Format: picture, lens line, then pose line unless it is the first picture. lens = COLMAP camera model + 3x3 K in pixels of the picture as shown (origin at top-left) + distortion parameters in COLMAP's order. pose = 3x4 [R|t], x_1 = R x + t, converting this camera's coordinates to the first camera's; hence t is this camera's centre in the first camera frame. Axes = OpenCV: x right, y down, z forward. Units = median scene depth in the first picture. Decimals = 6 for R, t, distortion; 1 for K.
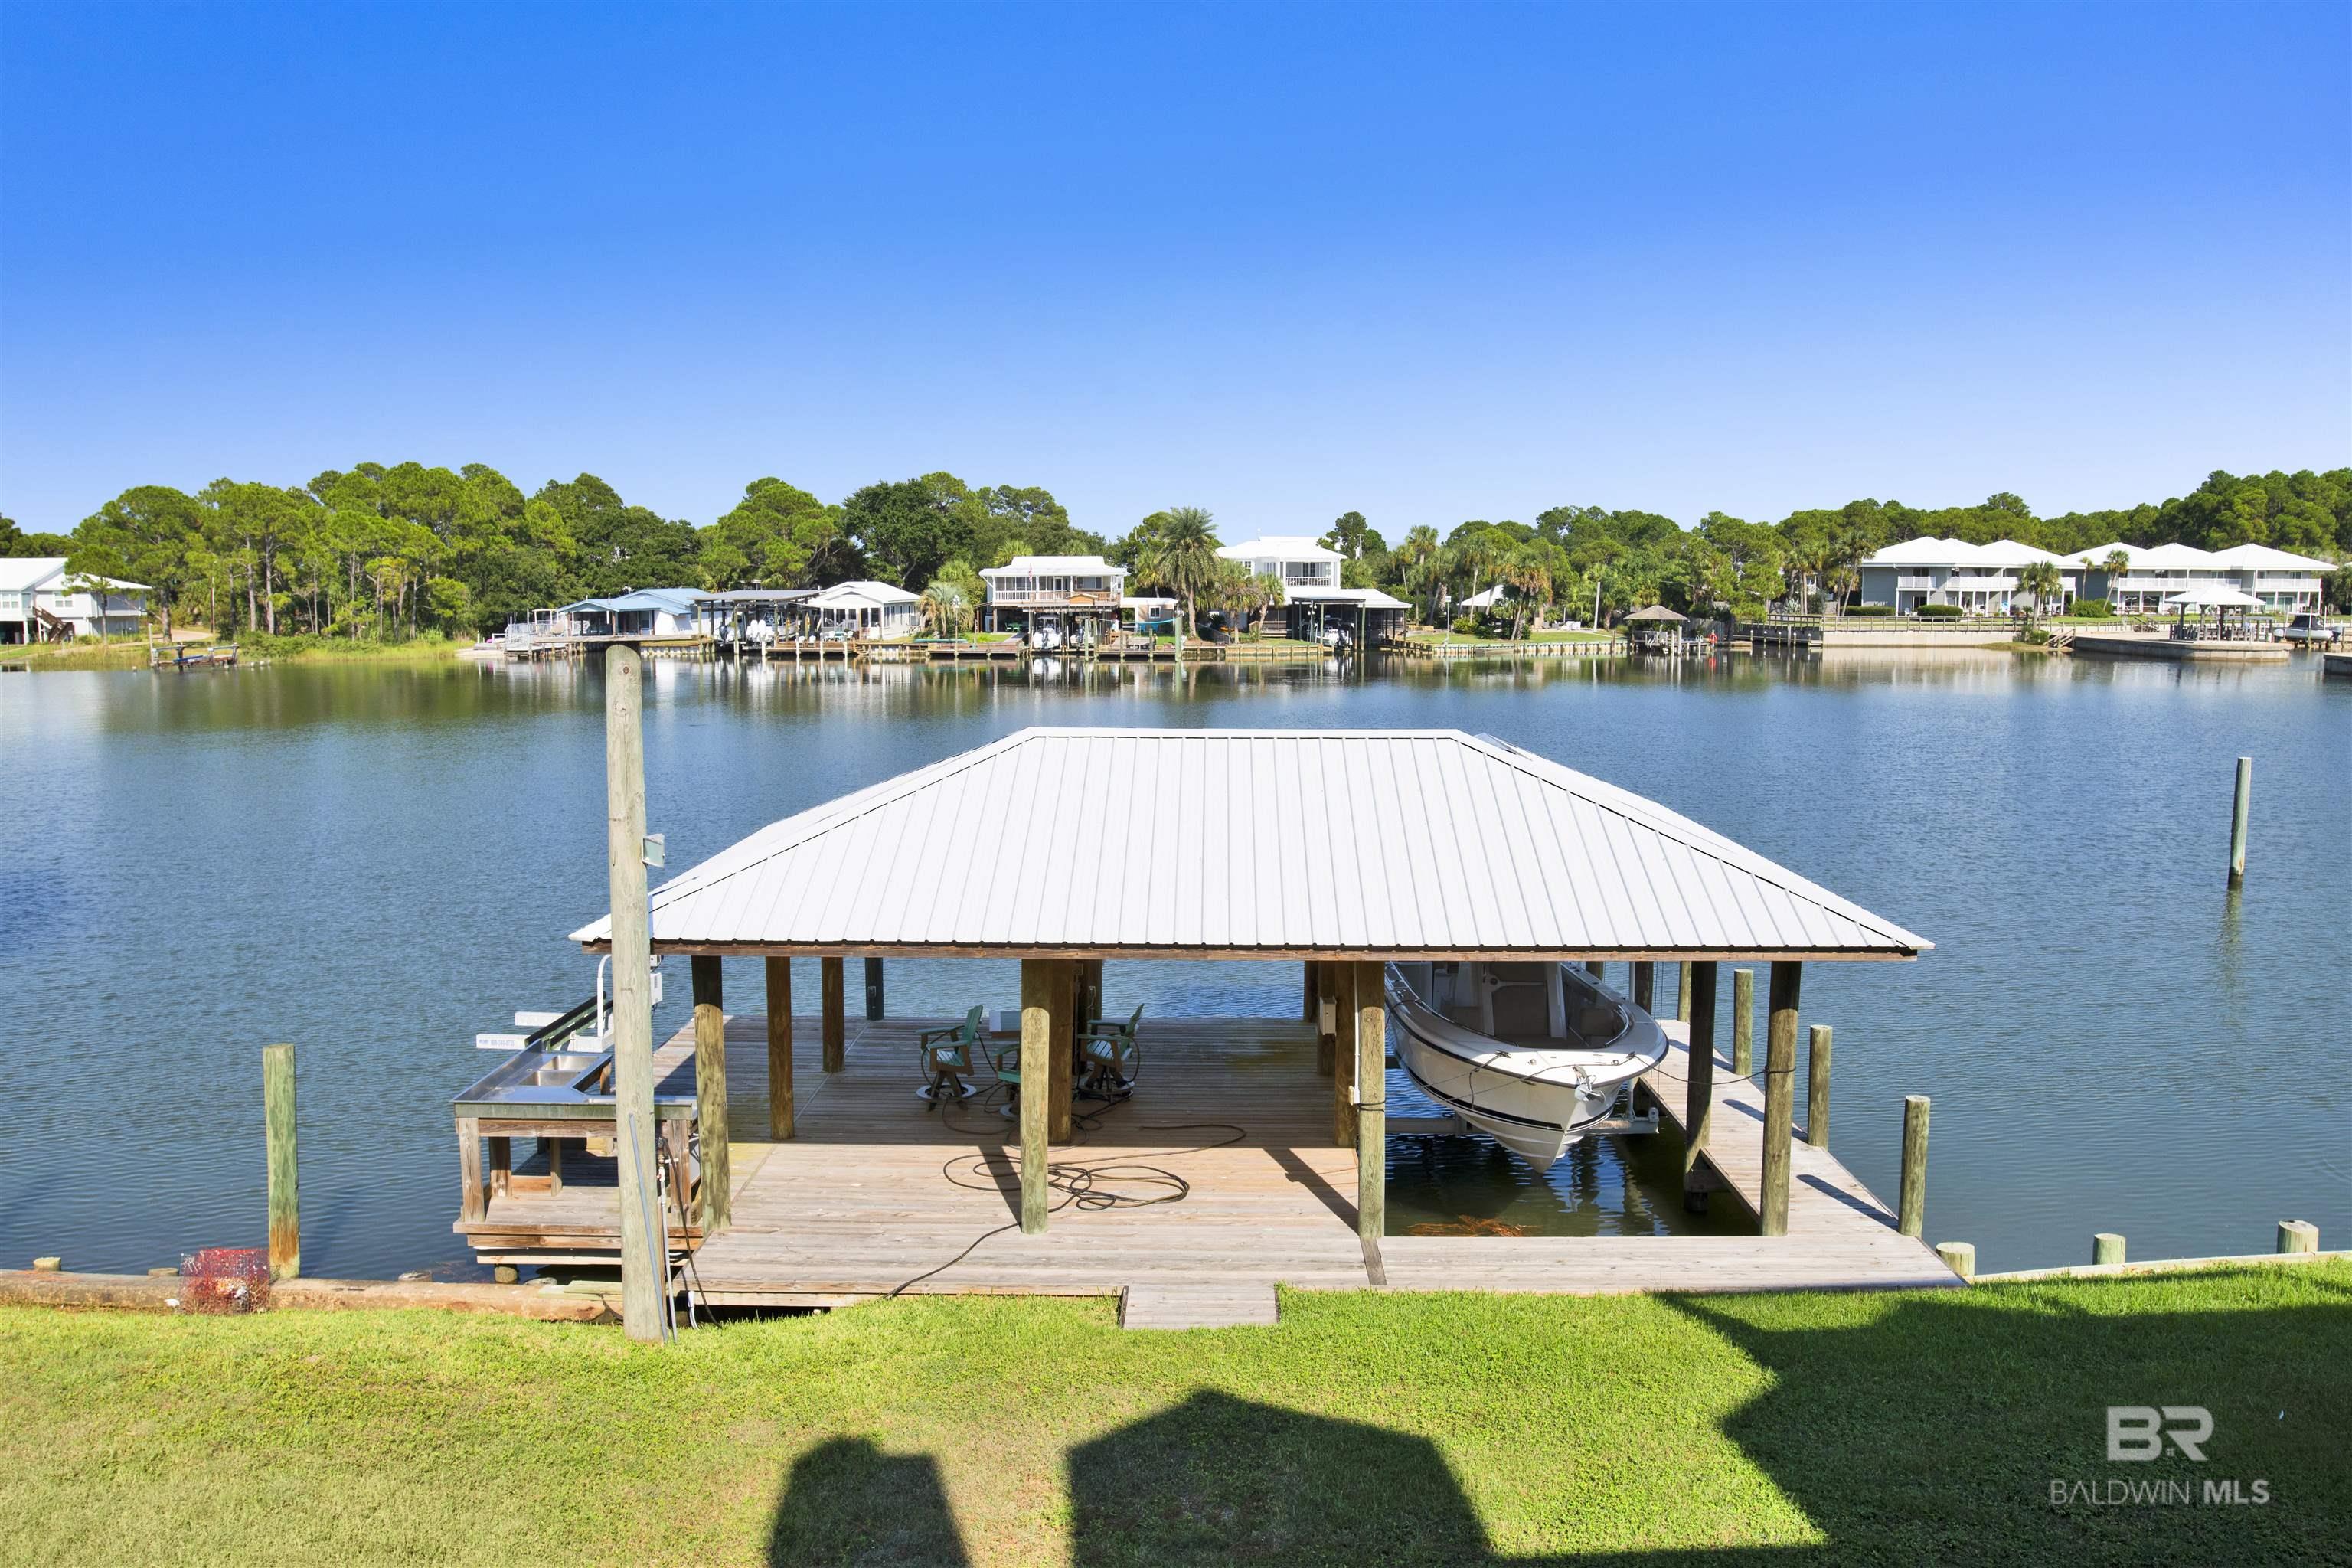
lens RADIAL K [[1794.6, 0, 1176.0], [0, 1794.6, 784.0], [0, 0, 1]] dist [-0.047469, 0.005321]
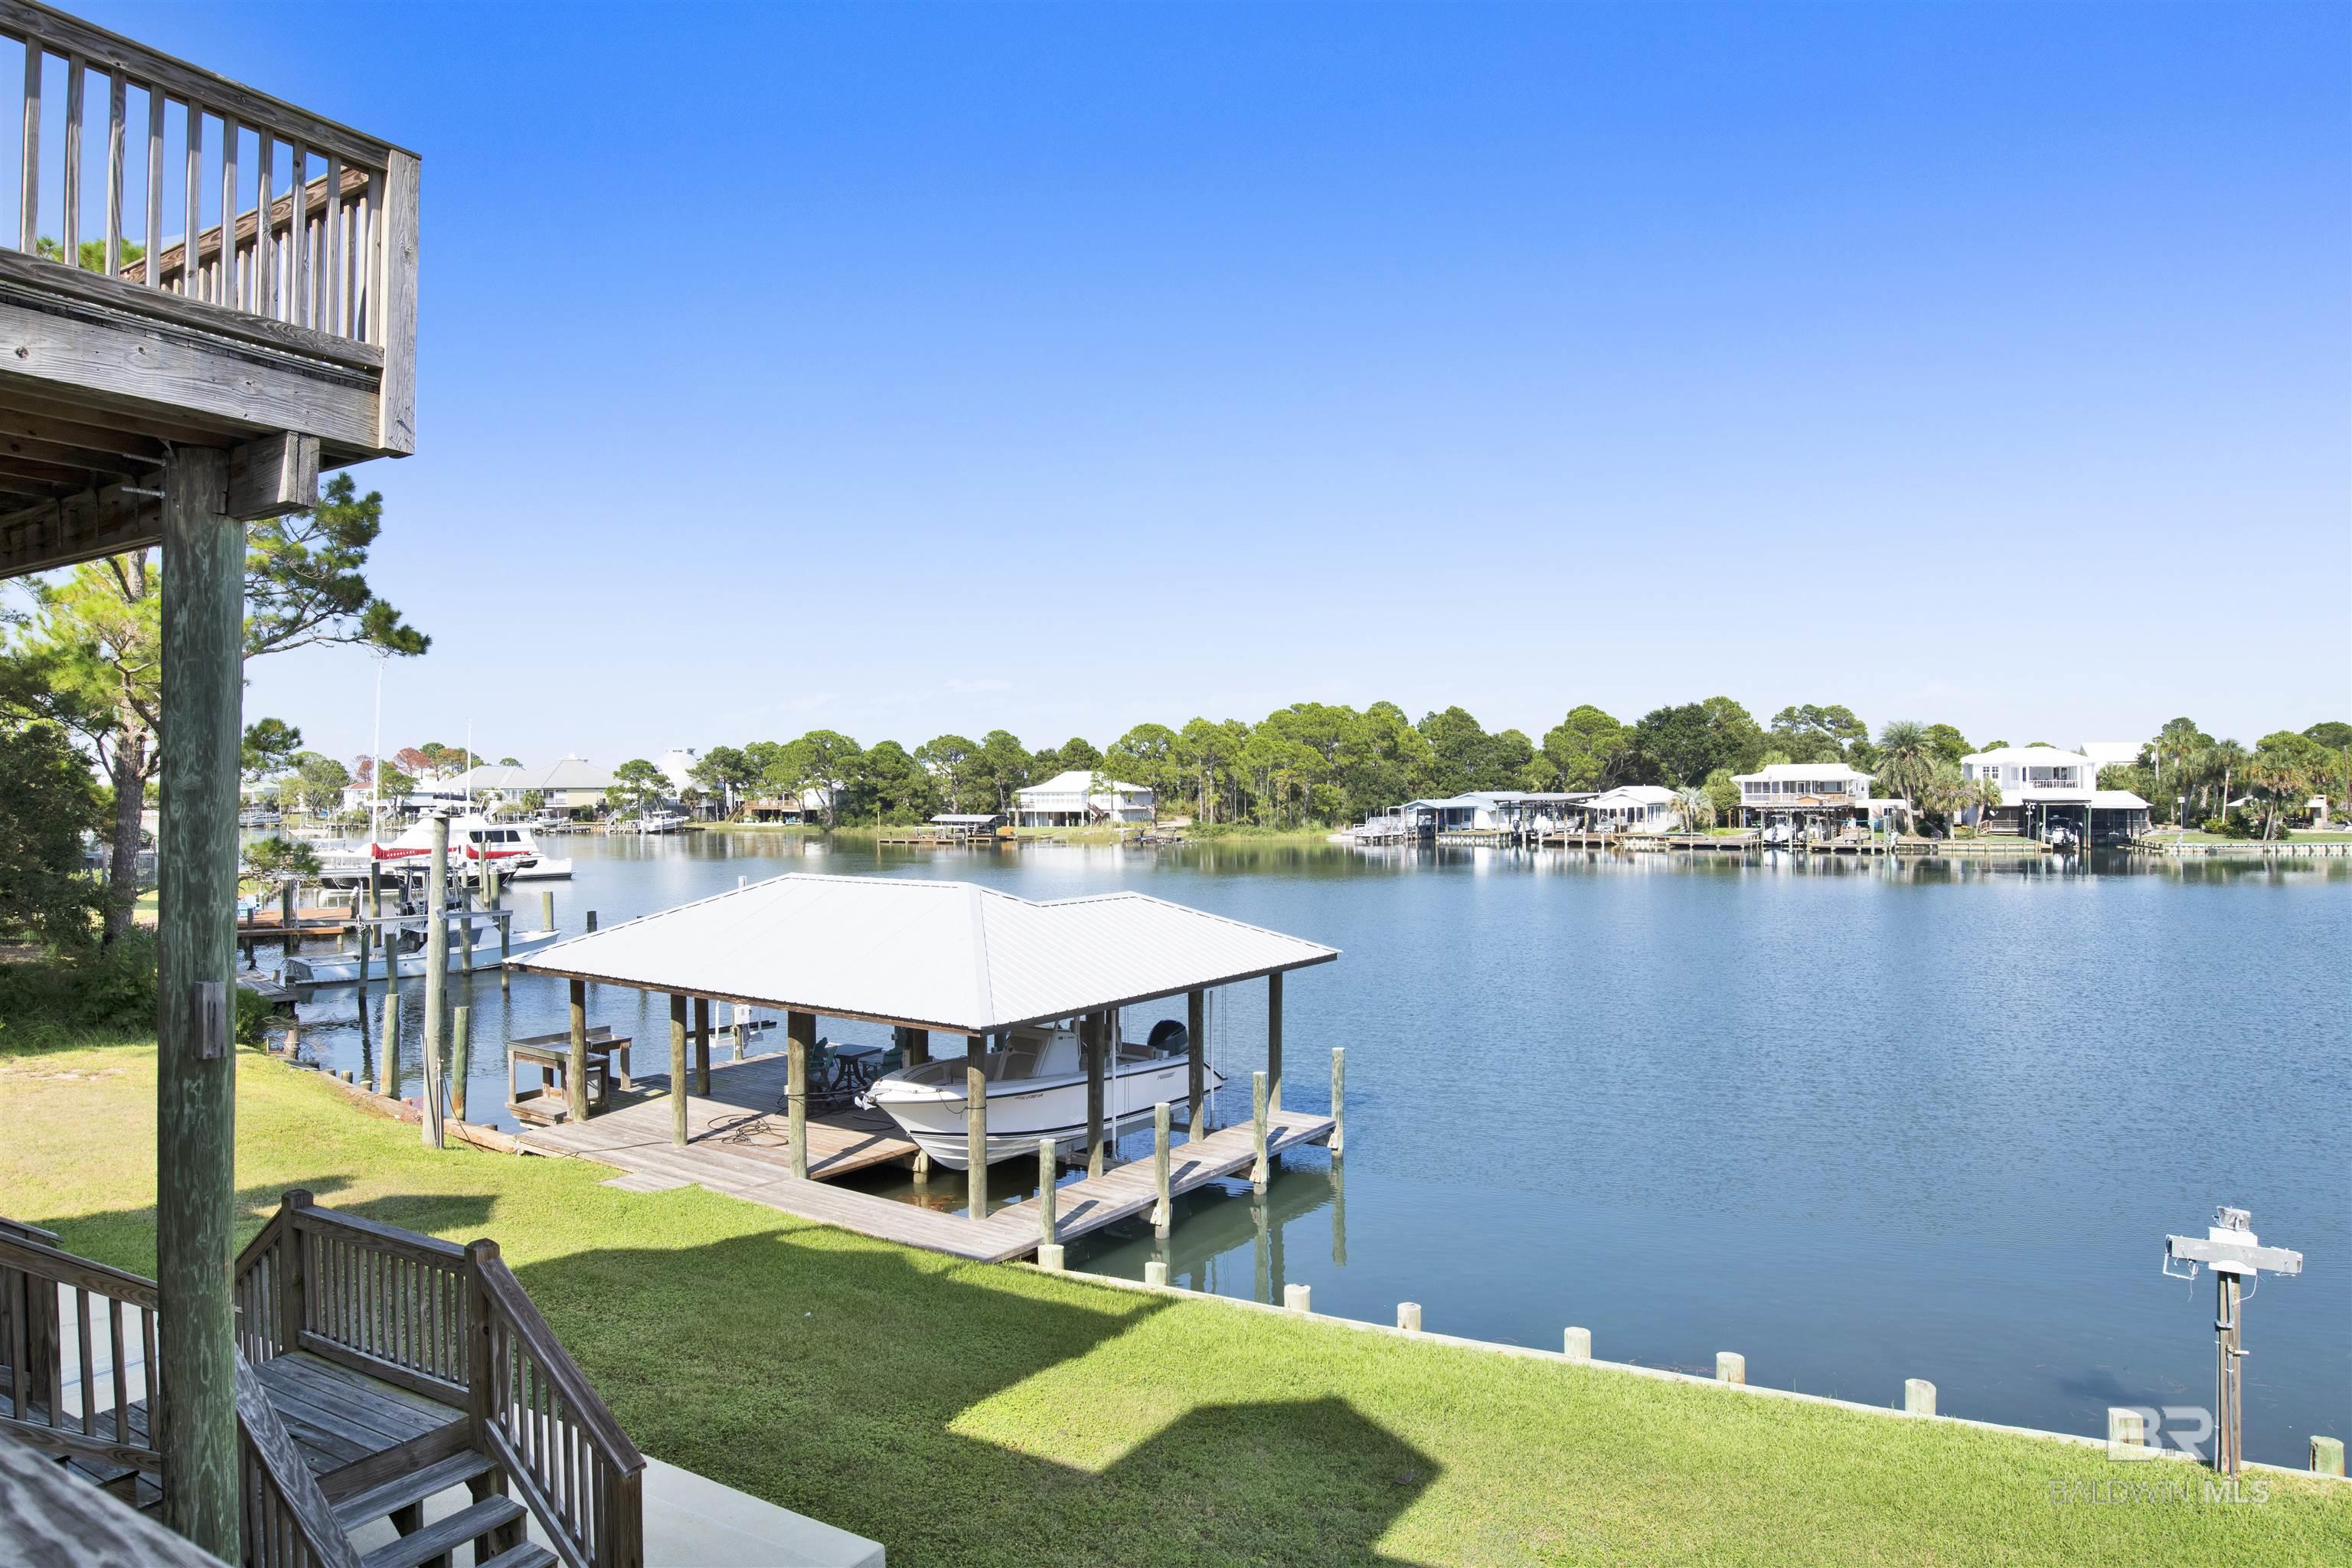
lens RADIAL K [[1422.7, 0, 1176.0], [0, 1422.7, 784.0], [0, 0, 1]] dist [-0.042394, -0.000580]
pose [[0.834464, -0.005358, -0.551037, 0.105349], [-0.057181, 0.993713, -0.096254, -0.000980], [0.548088, 0.111829, 0.828911, 0.004551]]
